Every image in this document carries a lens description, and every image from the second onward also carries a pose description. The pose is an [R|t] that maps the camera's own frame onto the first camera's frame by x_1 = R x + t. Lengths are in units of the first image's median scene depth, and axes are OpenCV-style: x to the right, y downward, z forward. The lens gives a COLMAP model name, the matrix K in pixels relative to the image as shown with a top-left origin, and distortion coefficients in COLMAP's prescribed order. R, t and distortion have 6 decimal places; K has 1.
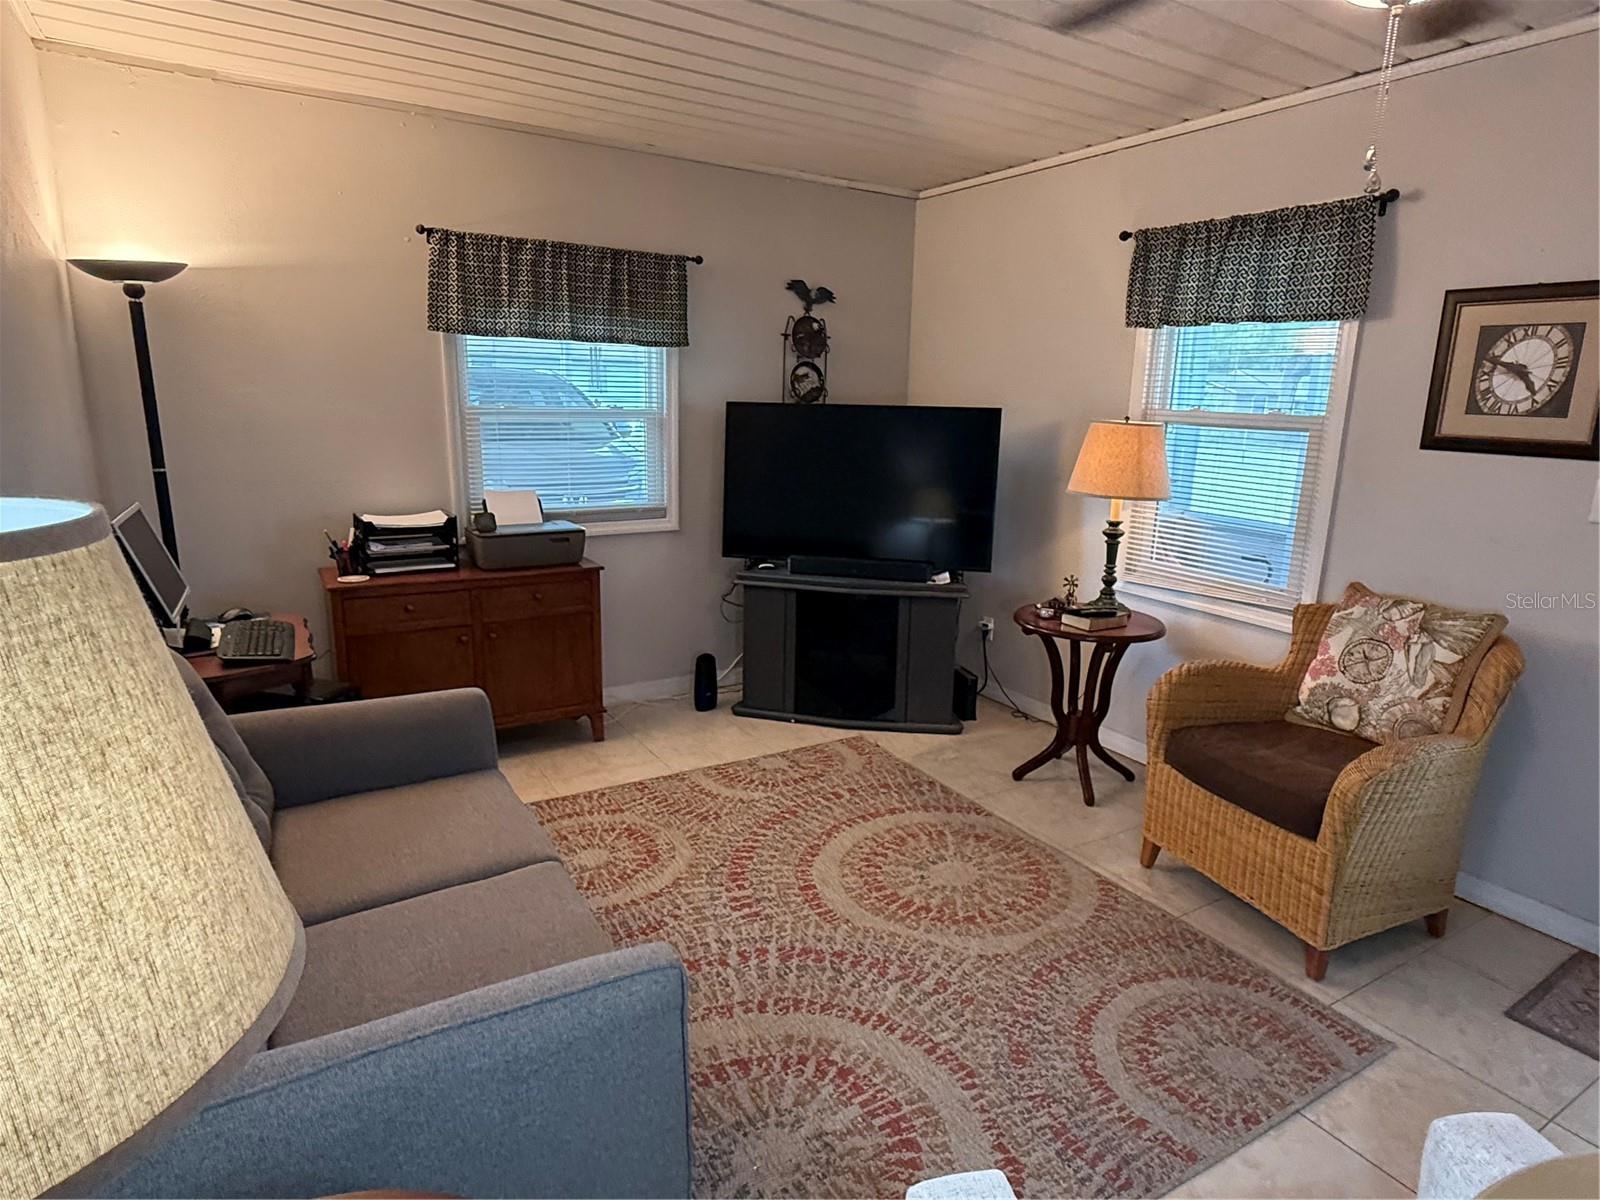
lens RADIAL K [[913.2, 0, 806.4], [0, 913.2, 601.7], [0, 0, 1]] dist [0.000723, 0.000022]
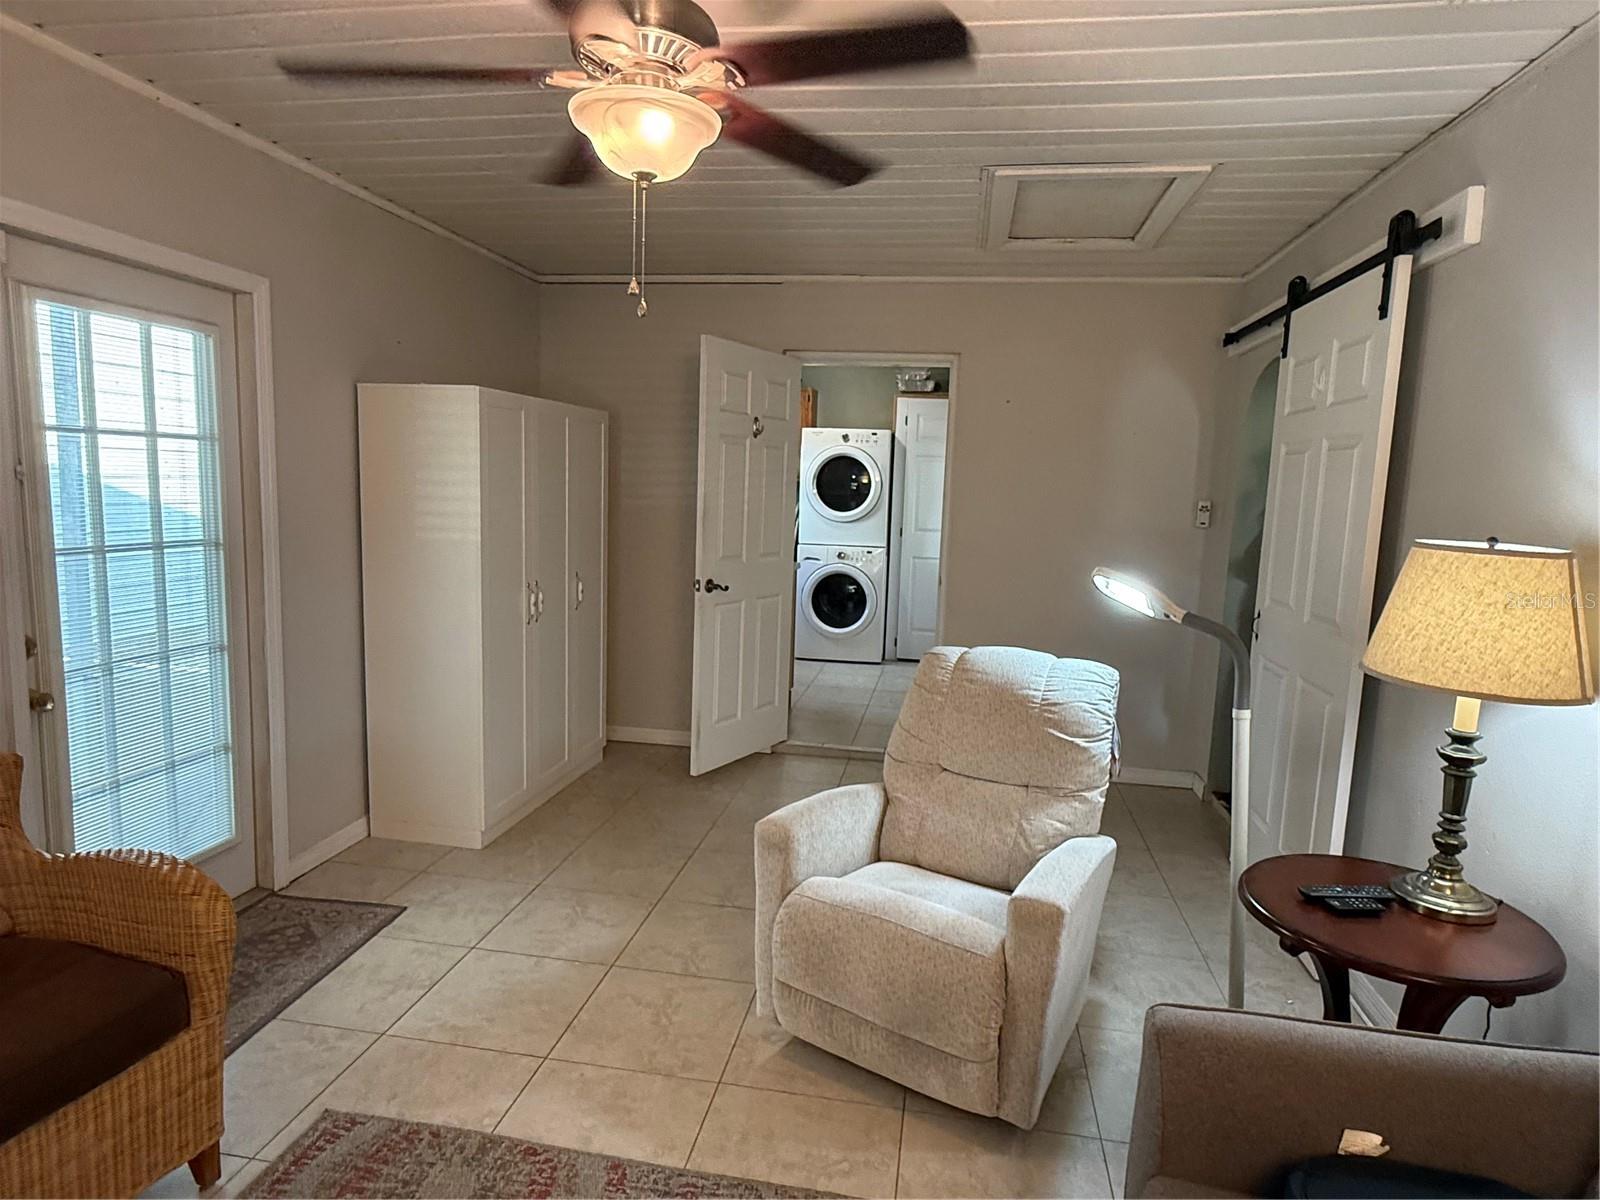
lens RADIAL K [[913.2, 0, 806.4], [0, 913.2, 601.7], [0, 0, 1]] dist [0.000723, 0.000022]
pose [[-0.753254, -0.141821, 0.642258, -0.209604], [0.092473, 0.943943, 0.316892, -0.207723], [-0.651197, 0.298092, -0.697914, 0.865432]]
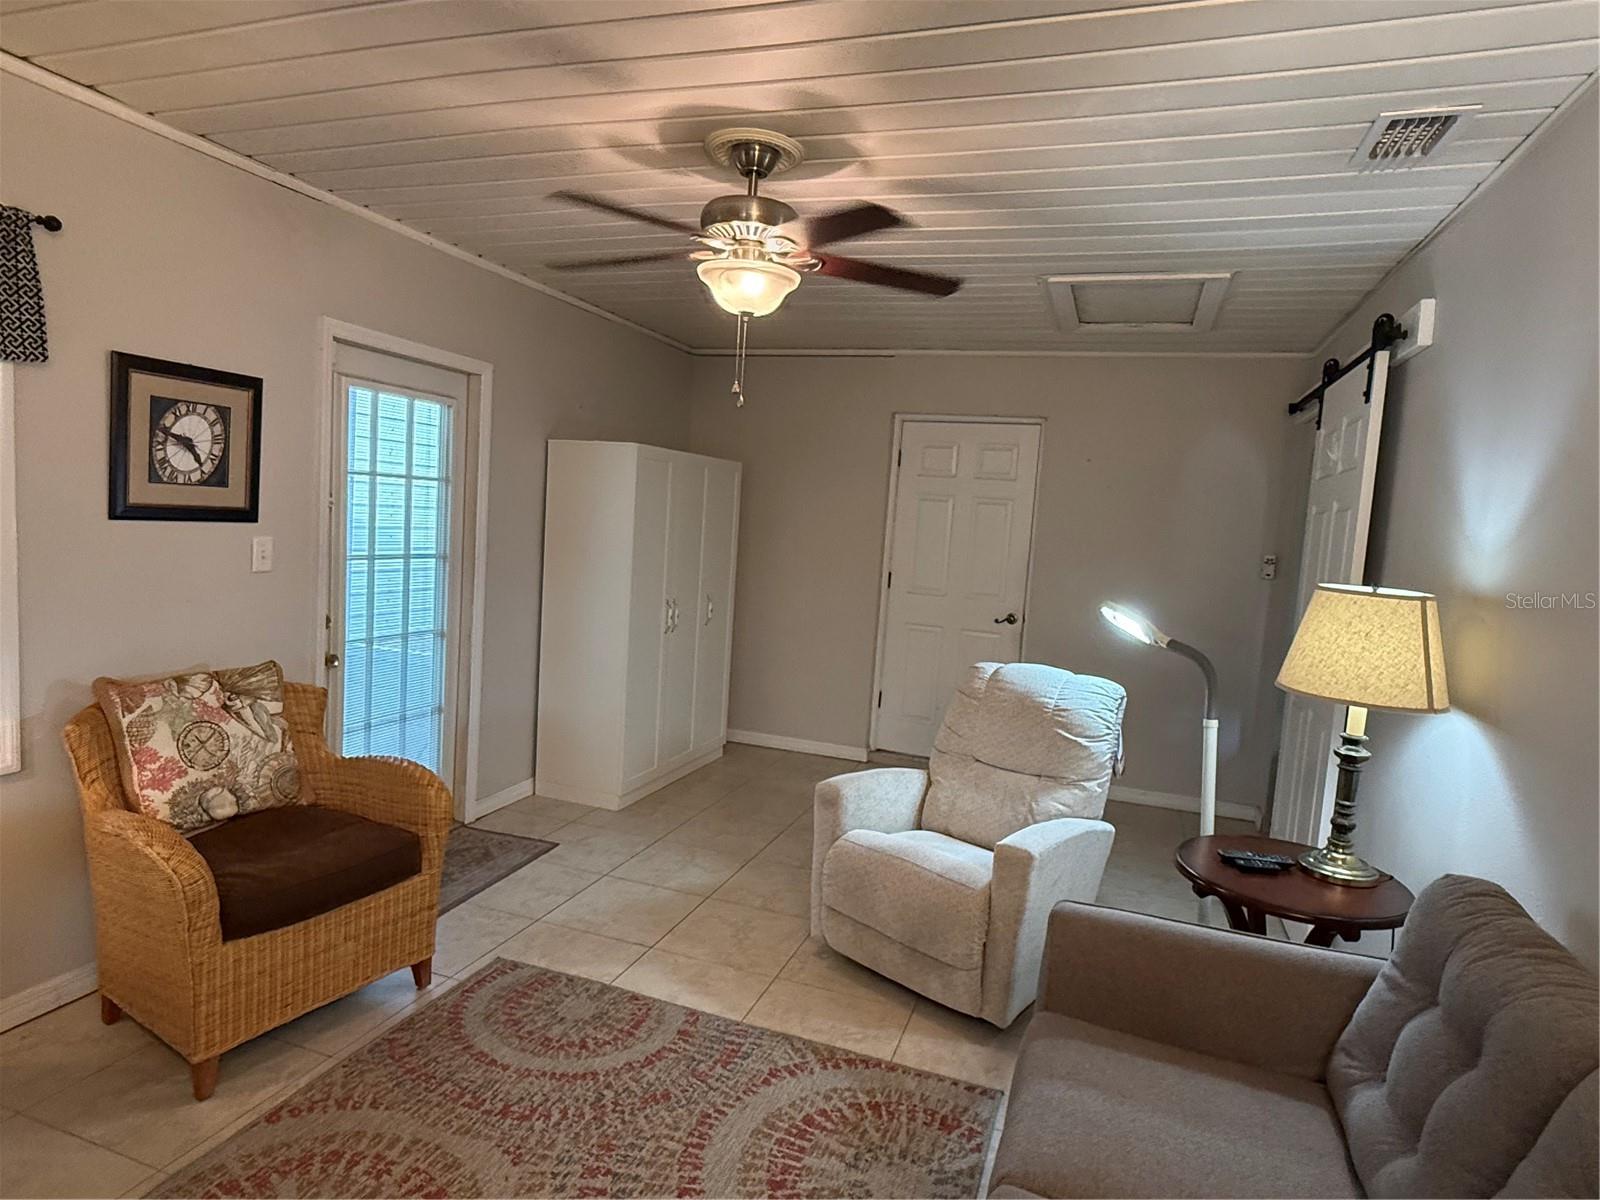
lens RADIAL K [[913.2, 0, 806.4], [0, 913.2, 601.7], [0, 0, 1]] dist [0.000723, 0.000022]
pose [[-0.632390, -0.142142, 0.761498, -0.447926], [0.093215, 0.961915, 0.256963, -0.244693], [-0.769022, 0.233484, -0.595056, 0.975100]]
